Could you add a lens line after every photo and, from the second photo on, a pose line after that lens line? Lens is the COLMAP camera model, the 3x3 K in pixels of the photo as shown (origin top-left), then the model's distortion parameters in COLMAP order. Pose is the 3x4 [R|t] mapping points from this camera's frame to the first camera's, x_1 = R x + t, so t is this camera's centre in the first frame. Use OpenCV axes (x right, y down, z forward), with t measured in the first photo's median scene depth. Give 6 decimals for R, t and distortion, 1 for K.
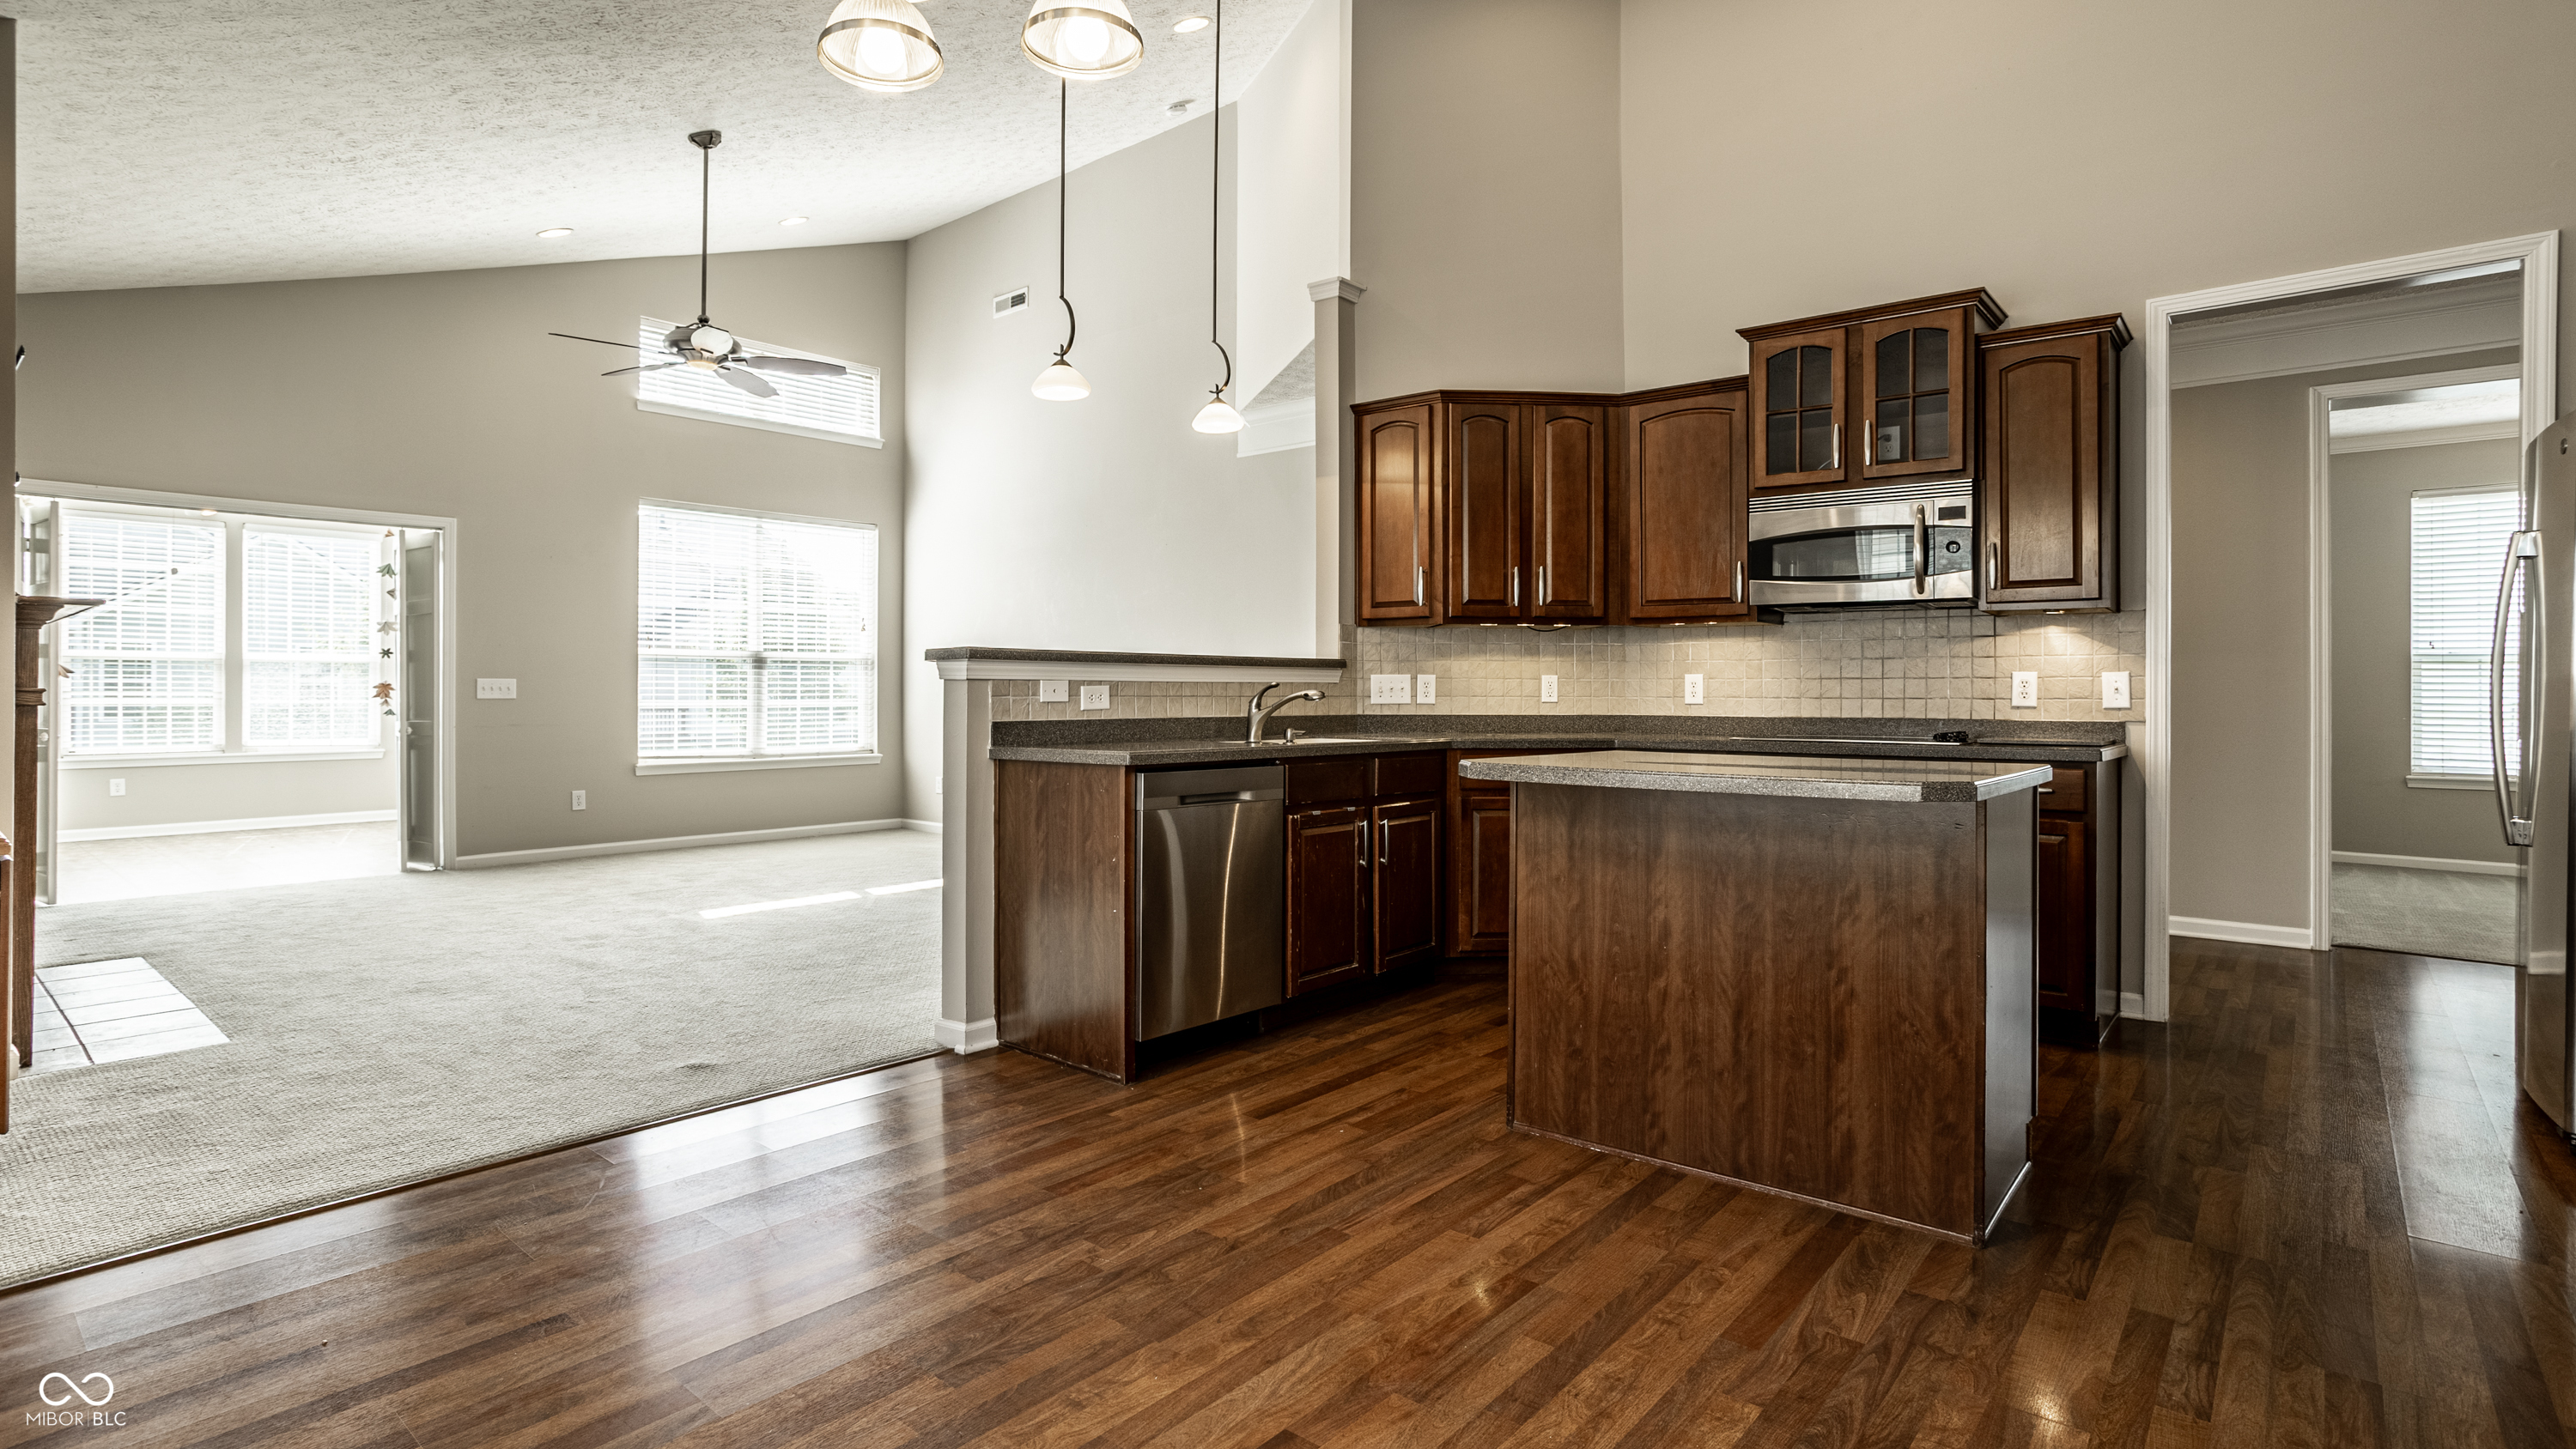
lens RADIAL K [[1285.7, 0, 1288.7], [0, 1285.7, 695.8], [0, 0, 1]] dist [-0.055822, 0.000141]
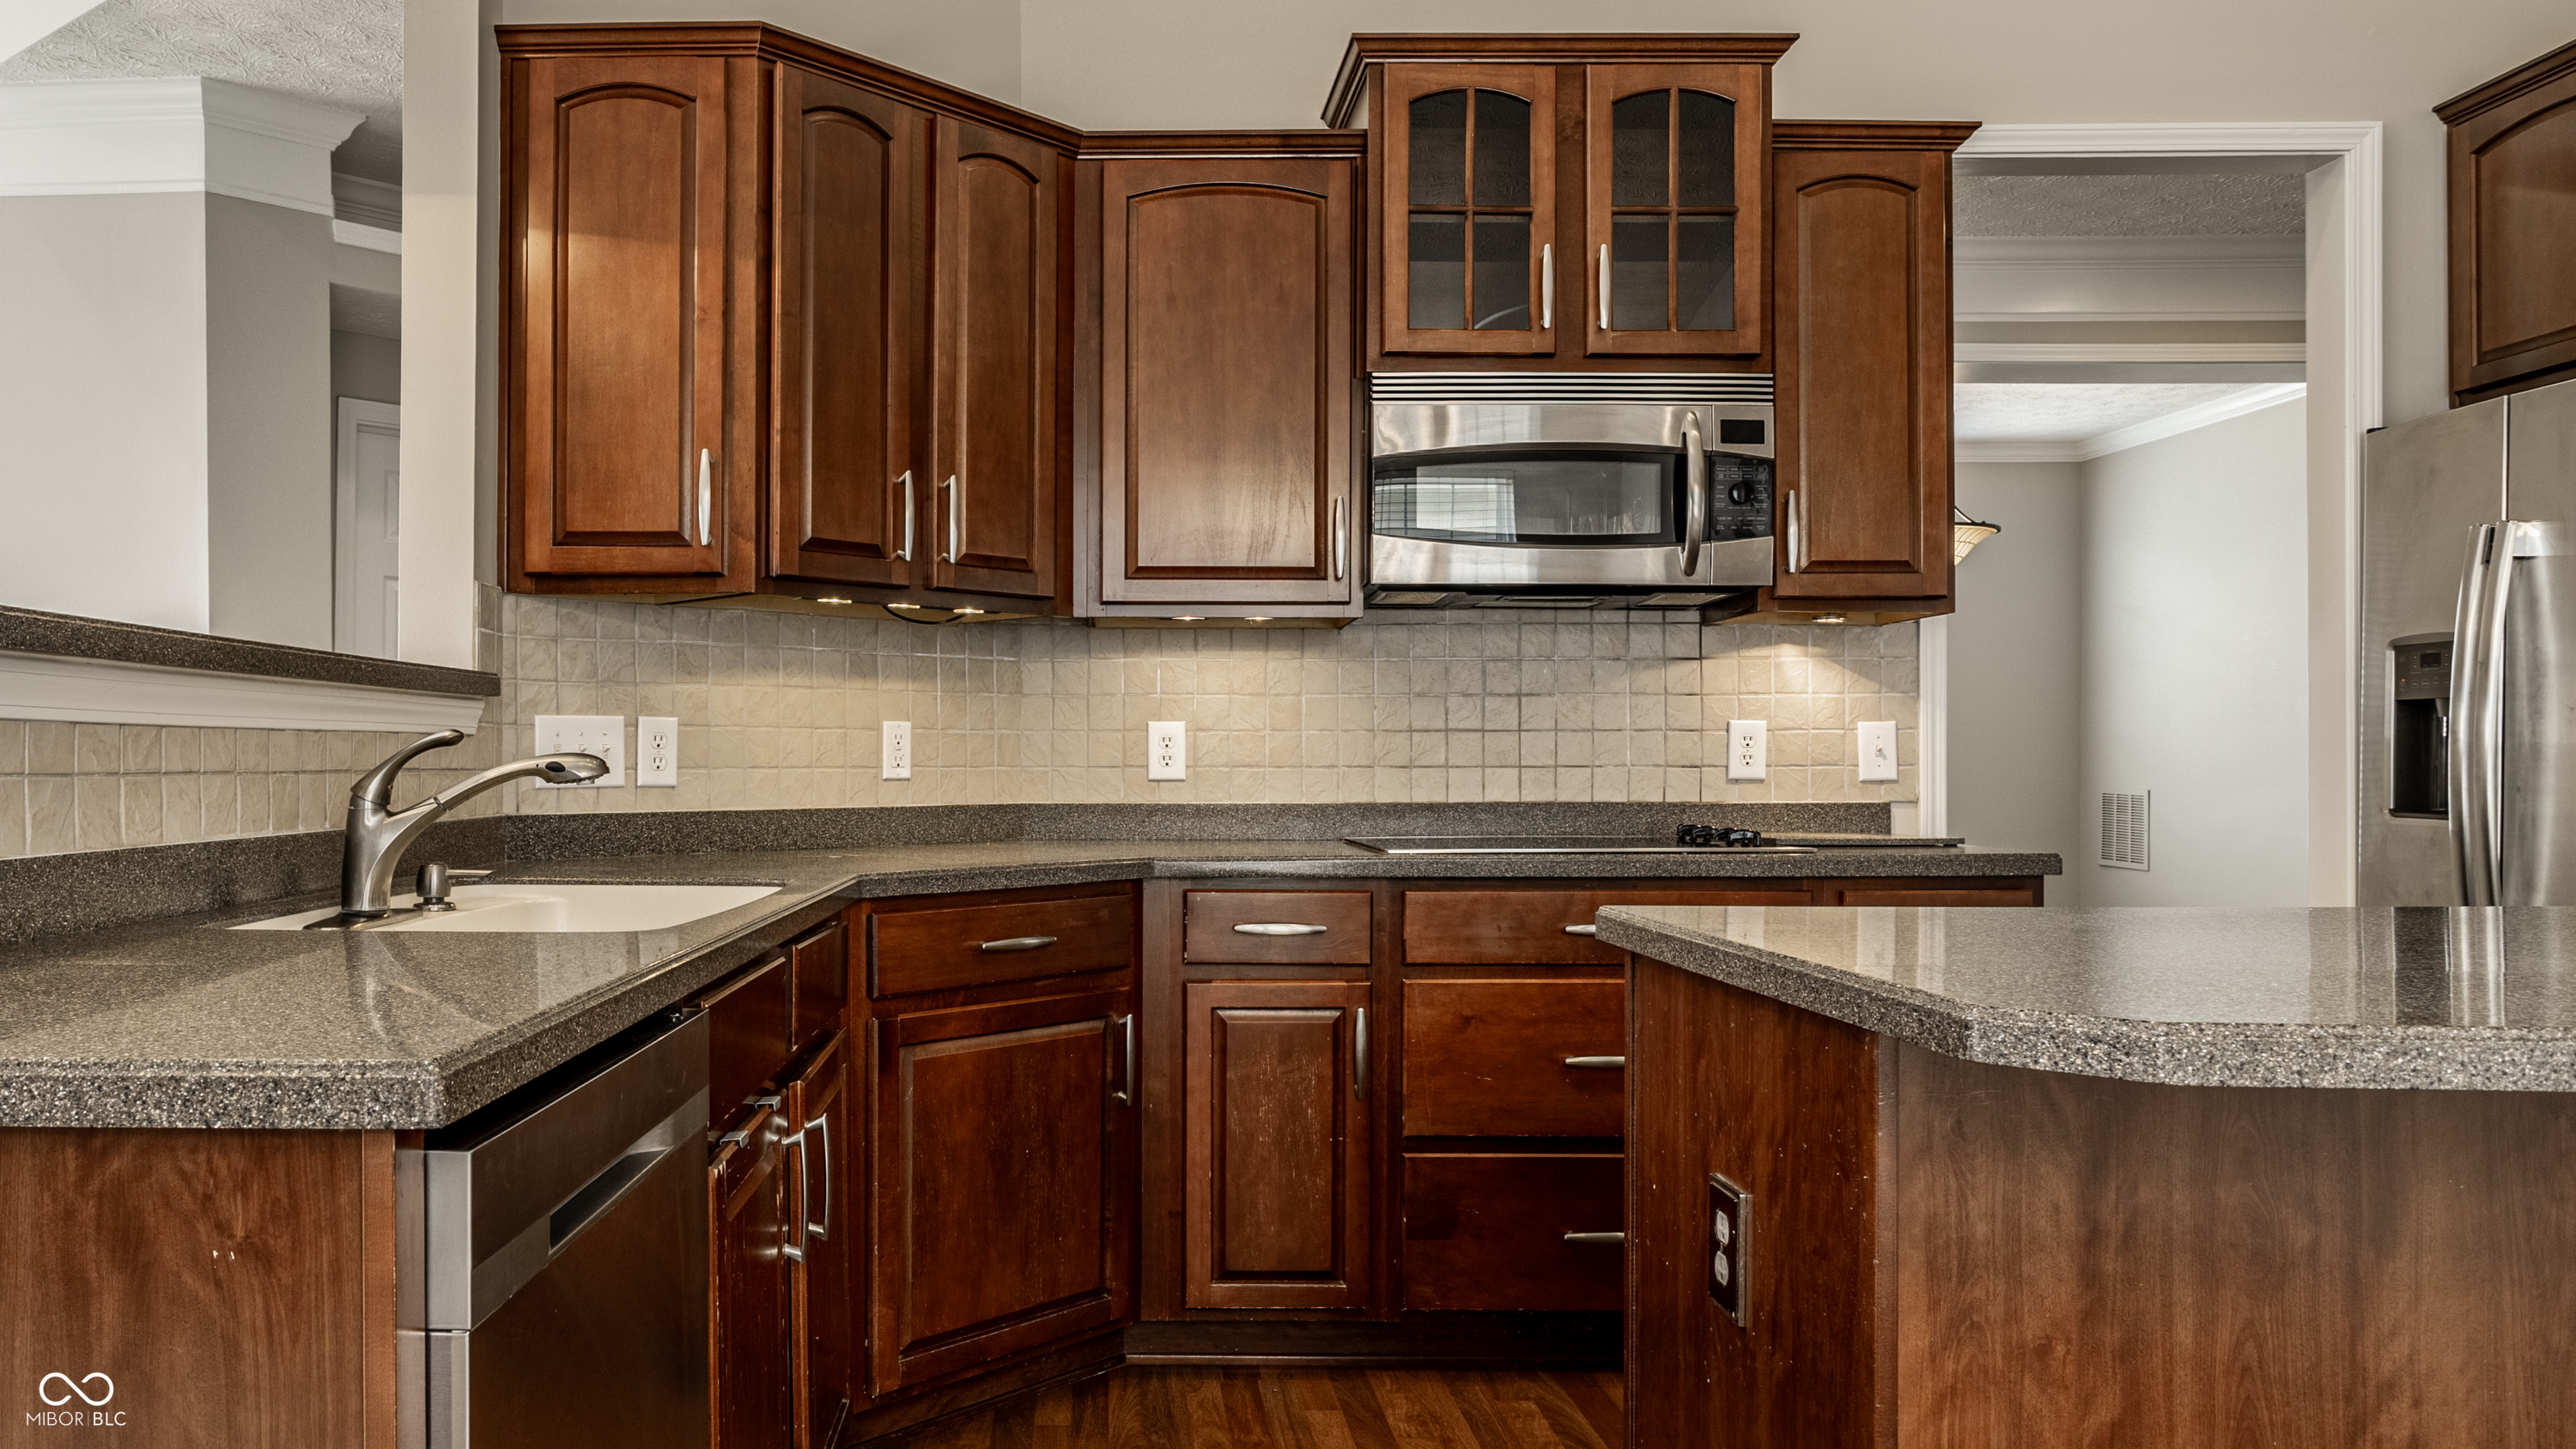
lens RADIAL K [[1722.0, 0, 1023.2], [0, 1722.0, 729.0], [0, 0, 1]] dist [-0.008554, 0.000012]
pose [[0.783272, 0.007371, 0.621635, -0.167304], [0.003663, 0.999858, -0.016471, -0.002872], [-0.621668, 0.015178, 0.783134, 0.545631]]
